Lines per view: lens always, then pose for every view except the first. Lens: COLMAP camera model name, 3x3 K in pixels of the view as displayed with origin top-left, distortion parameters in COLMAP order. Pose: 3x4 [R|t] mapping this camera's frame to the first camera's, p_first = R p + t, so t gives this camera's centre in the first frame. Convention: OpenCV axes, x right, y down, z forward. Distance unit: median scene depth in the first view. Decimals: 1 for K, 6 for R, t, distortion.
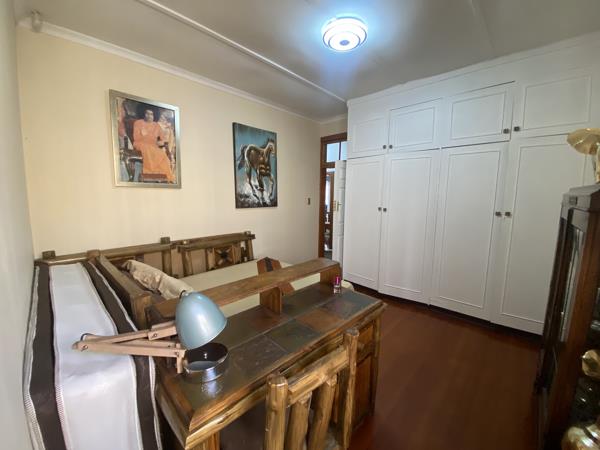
lens RADIAL K [[242.8, 0, 300.0], [0, 242.8, 225.0], [0, 0, 1]] dist [0.000960, -0.013441]
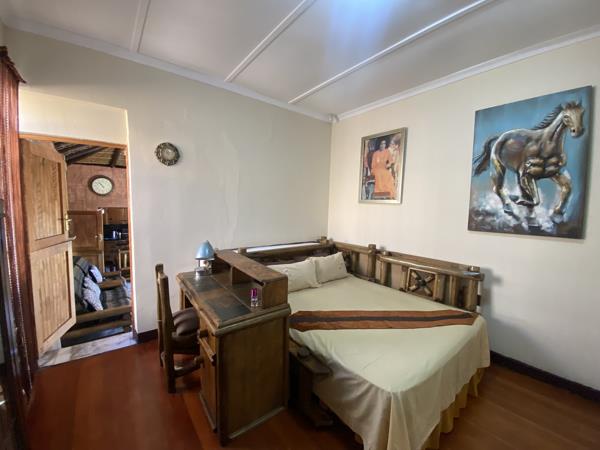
lens RADIAL K [[242.8, 0, 300.0], [0, 242.8, 225.0], [0, 0, 1]] dist [0.000960, -0.013441]
pose [[-0.156196, 0.062945, -0.985718, 0.506590], [-0.144580, 0.985761, 0.085858, -0.072955], [0.977087, 0.155926, -0.144871, 0.616136]]
